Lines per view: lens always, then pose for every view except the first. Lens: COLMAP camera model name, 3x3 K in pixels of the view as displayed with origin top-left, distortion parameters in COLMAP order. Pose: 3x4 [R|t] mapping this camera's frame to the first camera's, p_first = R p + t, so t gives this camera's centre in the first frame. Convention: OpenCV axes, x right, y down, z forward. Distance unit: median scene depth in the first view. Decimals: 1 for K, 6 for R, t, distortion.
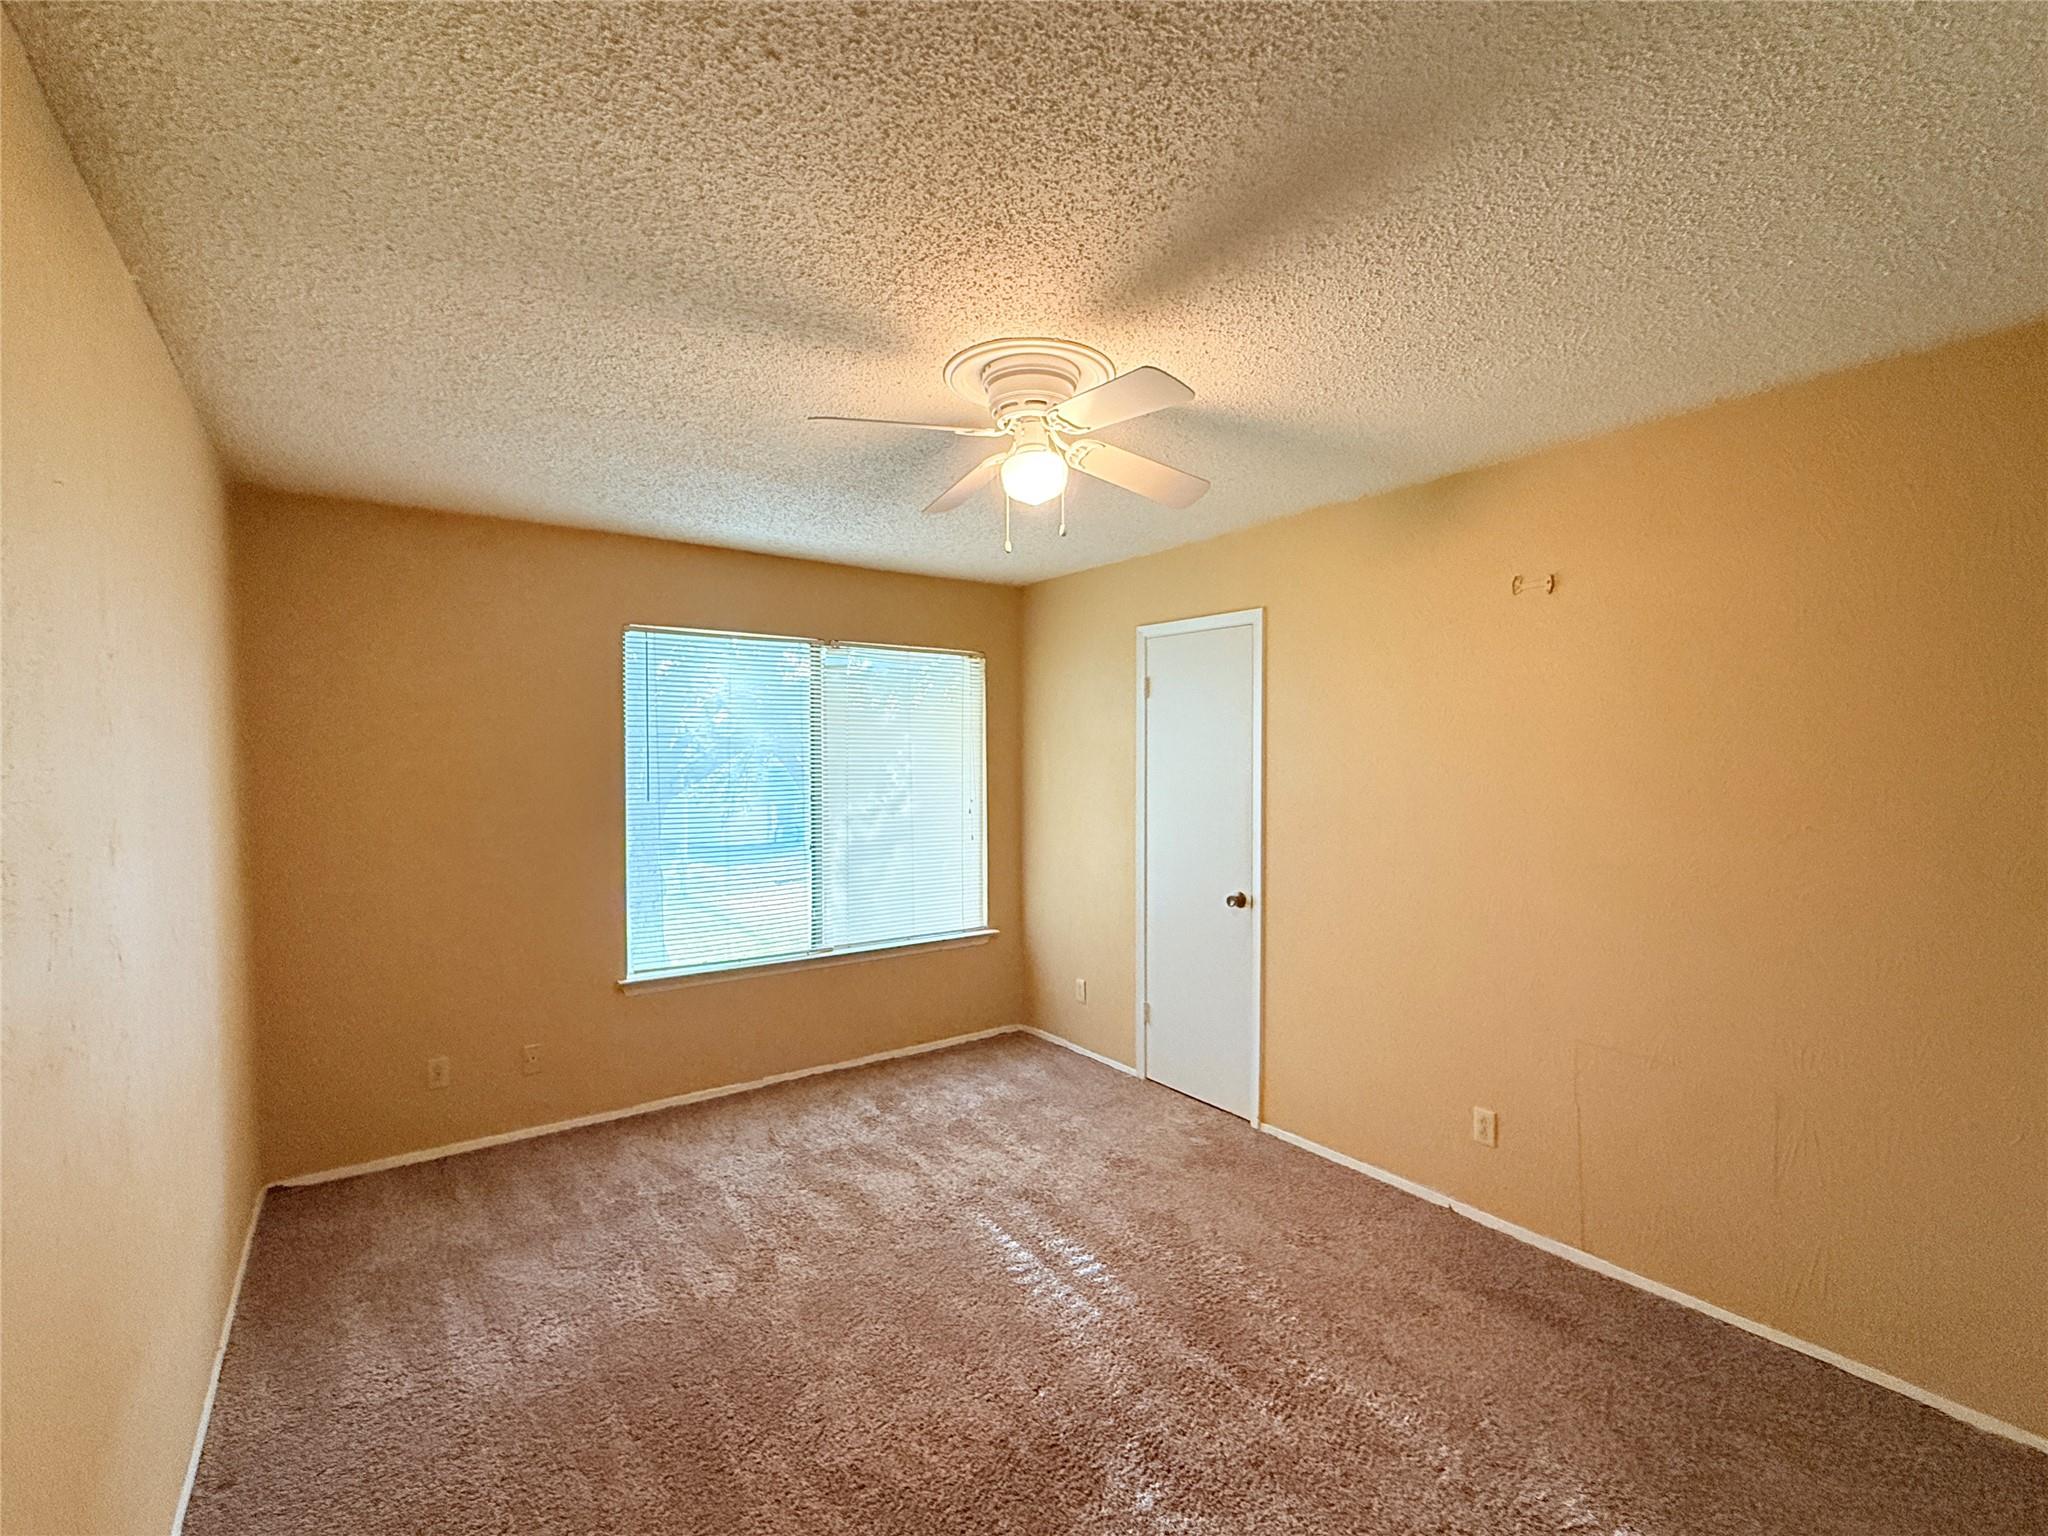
lens RADIAL K [[956.9, 0, 1067.4], [0, 956.9, 775.2], [0, 0, 1]] dist [-0.000243, -0.000755]
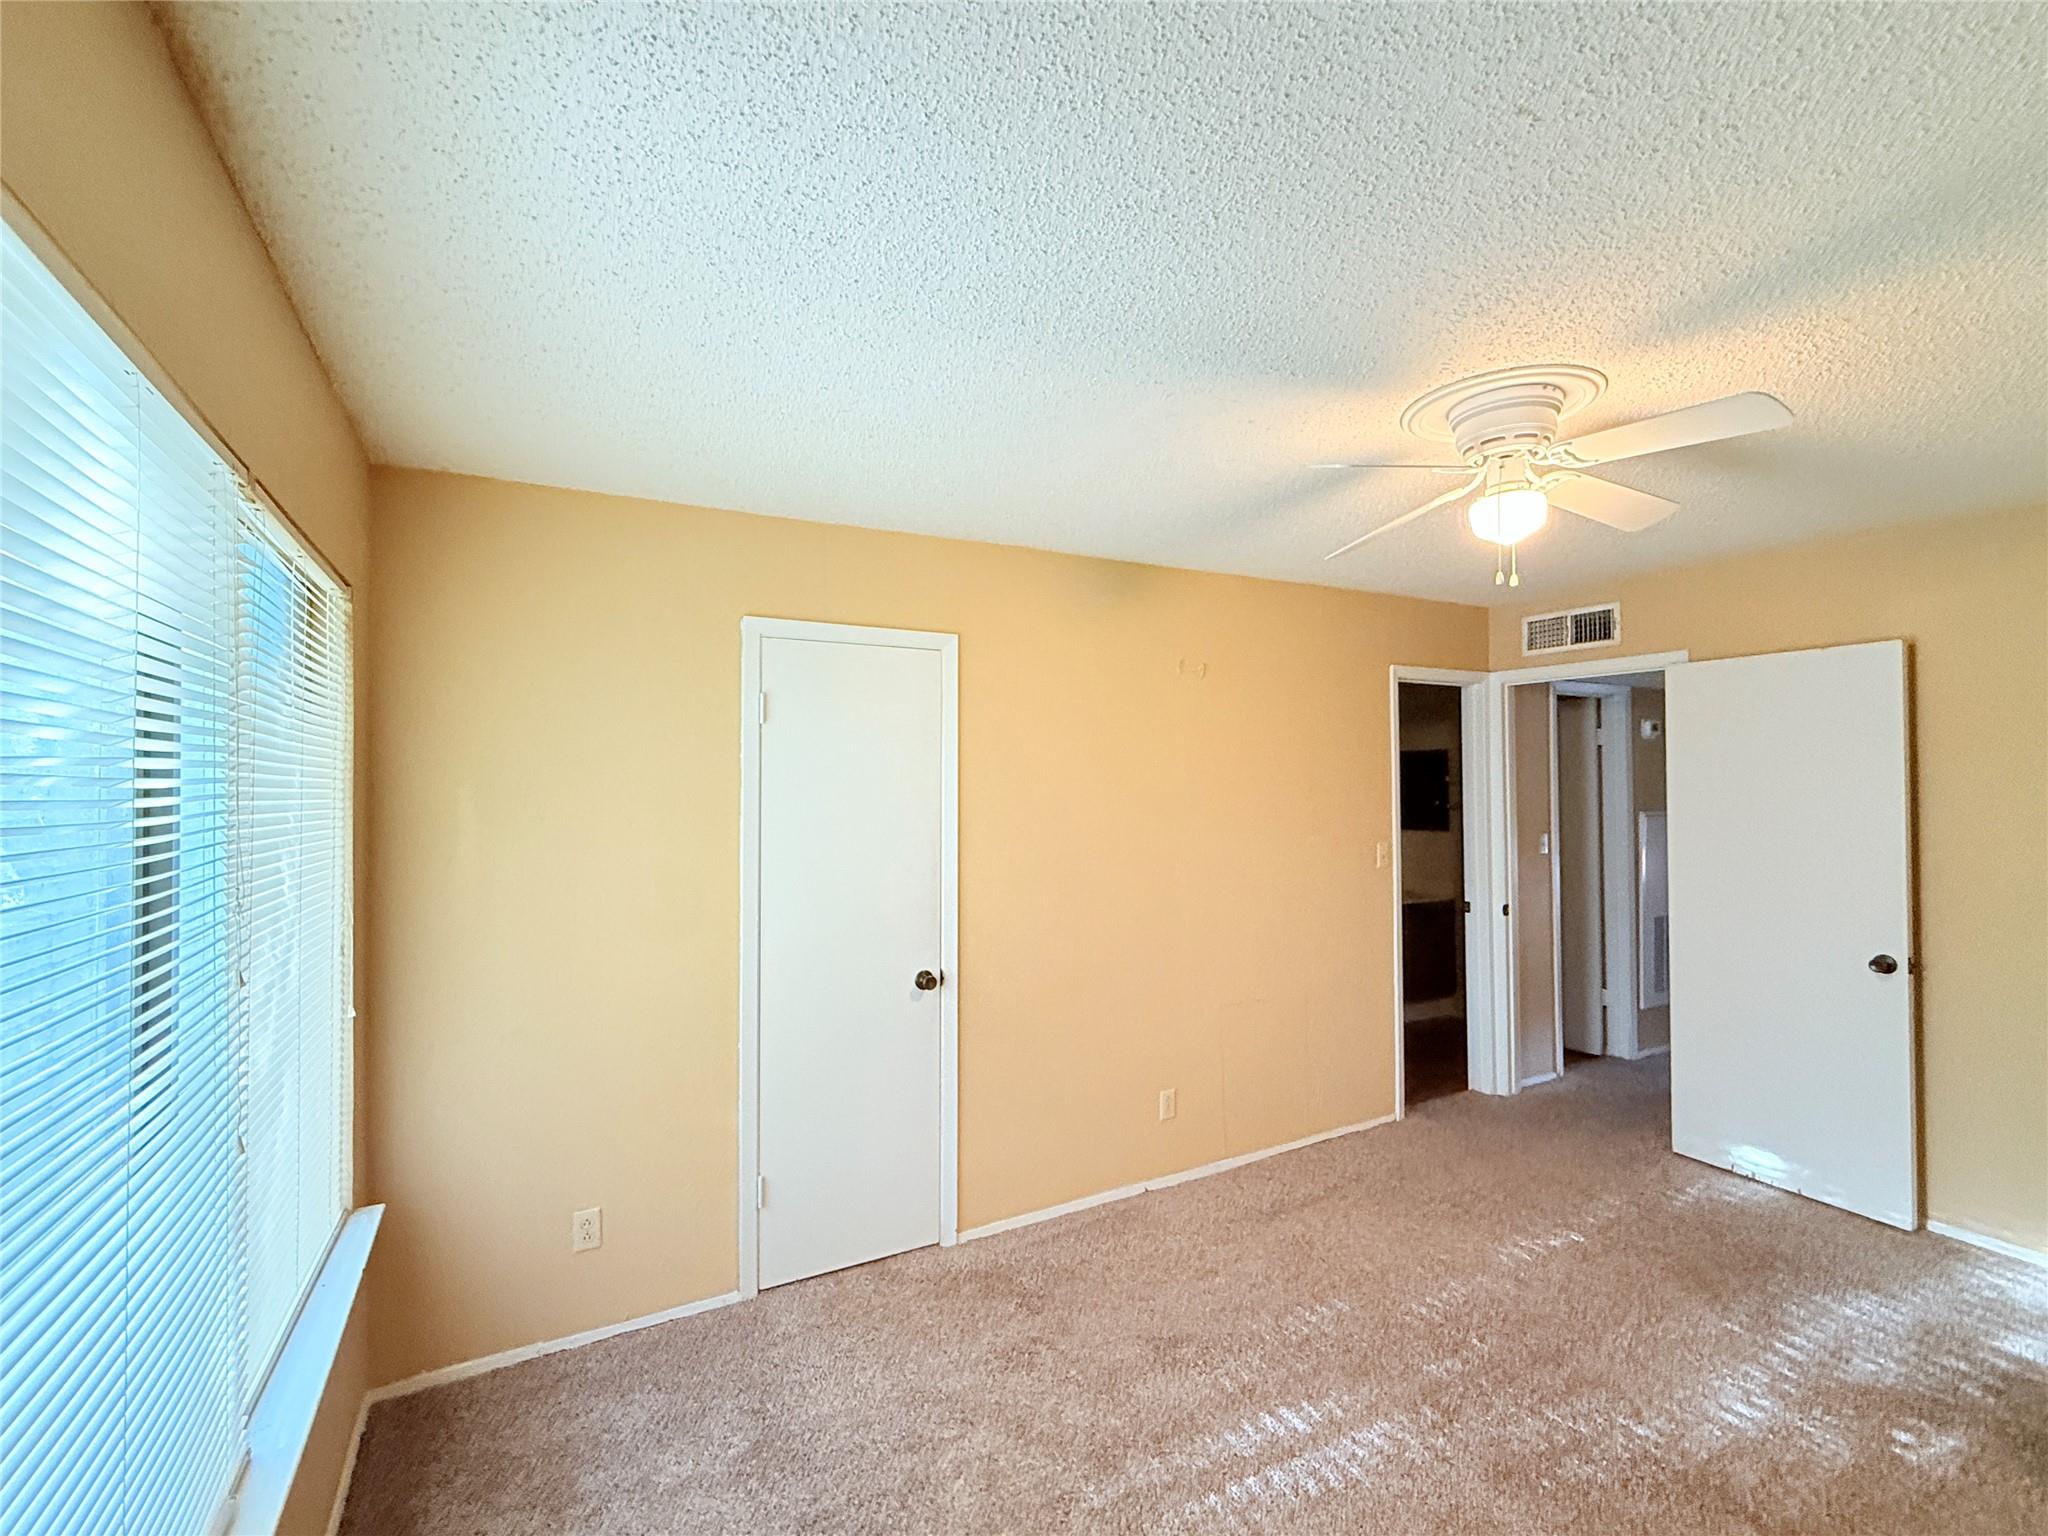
lens RADIAL K [[898.6, 0, 1024.0], [0, 898.6, 768.0], [0, 0, 1]] dist [-0.000902, -0.000247]
pose [[0.145516, 0.016969, 0.989210, -0.642934], [0.032003, 0.999249, -0.021849, -0.036830], [-0.988838, 0.034837, 0.144864, 0.882753]]
